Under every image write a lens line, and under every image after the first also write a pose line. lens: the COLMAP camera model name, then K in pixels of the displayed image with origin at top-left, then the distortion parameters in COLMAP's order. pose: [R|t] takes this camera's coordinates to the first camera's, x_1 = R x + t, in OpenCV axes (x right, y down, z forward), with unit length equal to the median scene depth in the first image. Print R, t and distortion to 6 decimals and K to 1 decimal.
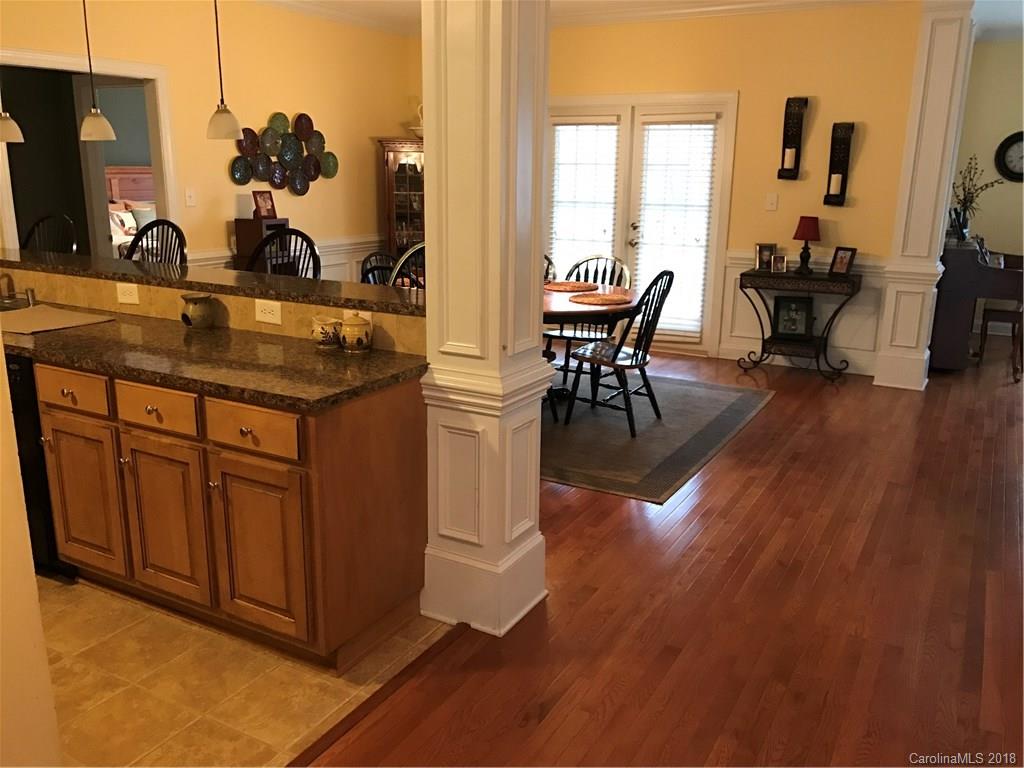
lens RADIAL K [[845.1, 0, 512.0], [0, 845.1, 384.0], [0, 0, 1]] dist [0.010396, 0.004629]
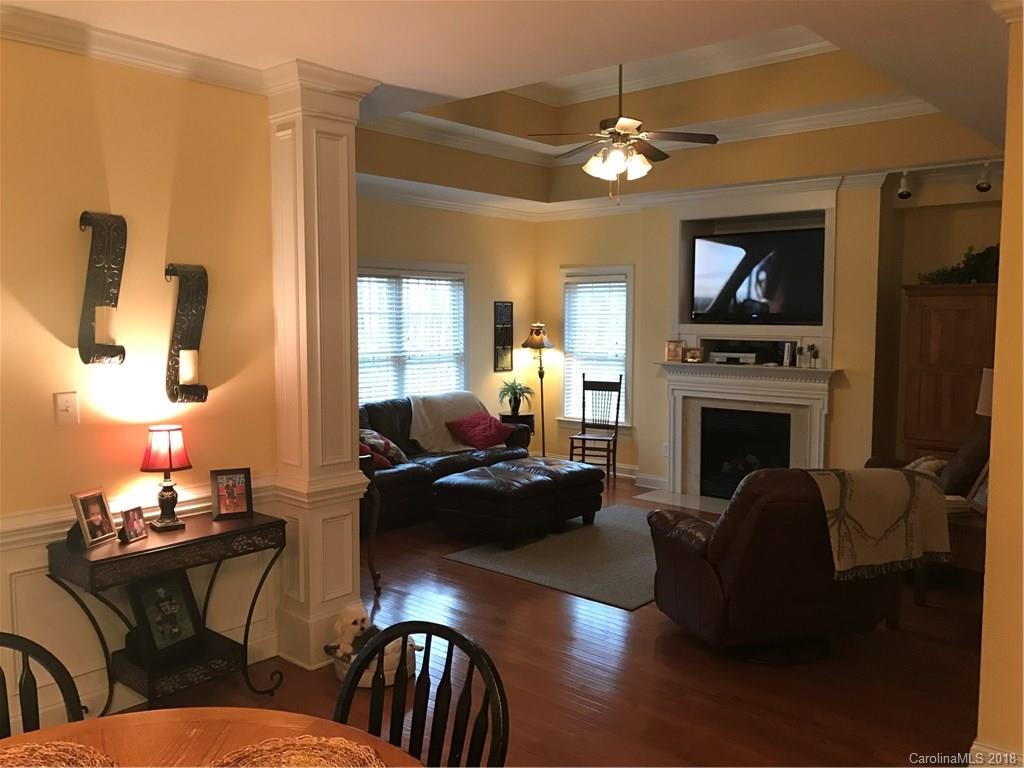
lens RADIAL K [[845.1, 0, 512.0], [0, 845.1, 384.0], [0, 0, 1]] dist [0.010396, 0.004629]
pose [[0.202032, -0.093389, 0.974916, -0.136636], [0.242965, 0.969104, 0.042483, -0.195395], [-0.948763, 0.228287, 0.218480, 0.667667]]
